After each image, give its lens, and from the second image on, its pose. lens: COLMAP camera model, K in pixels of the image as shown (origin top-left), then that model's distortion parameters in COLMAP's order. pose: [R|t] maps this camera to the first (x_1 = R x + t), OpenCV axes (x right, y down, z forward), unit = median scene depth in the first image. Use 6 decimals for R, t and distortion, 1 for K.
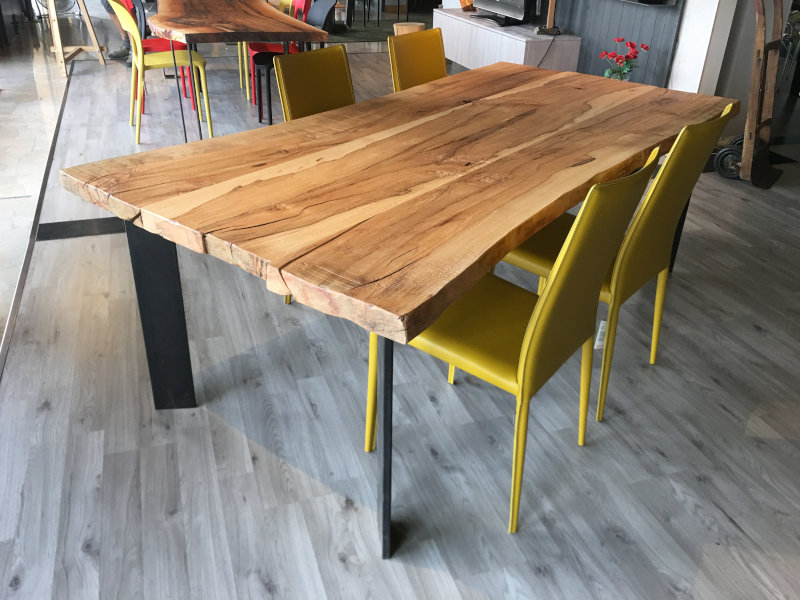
lens RADIAL K [[714.2, 0, 400.0], [0, 714.2, 300.0], [0, 0, 1]] dist [0.091395, -0.149878]
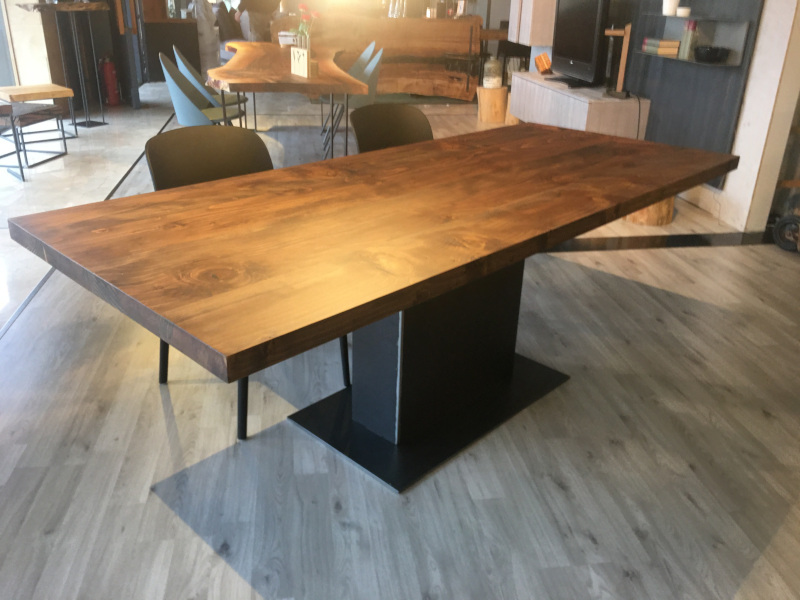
lens RADIAL K [[714.2, 0, 400.0], [0, 714.2, 300.0], [0, 0, 1]] dist [0.091395, -0.149878]
pose [[0.981268, 0.071649, -0.178826, 0.243196], [-0.087807, 0.992578, -0.084133, 0.017732], [0.171470, 0.098259, 0.980277, 0.069913]]
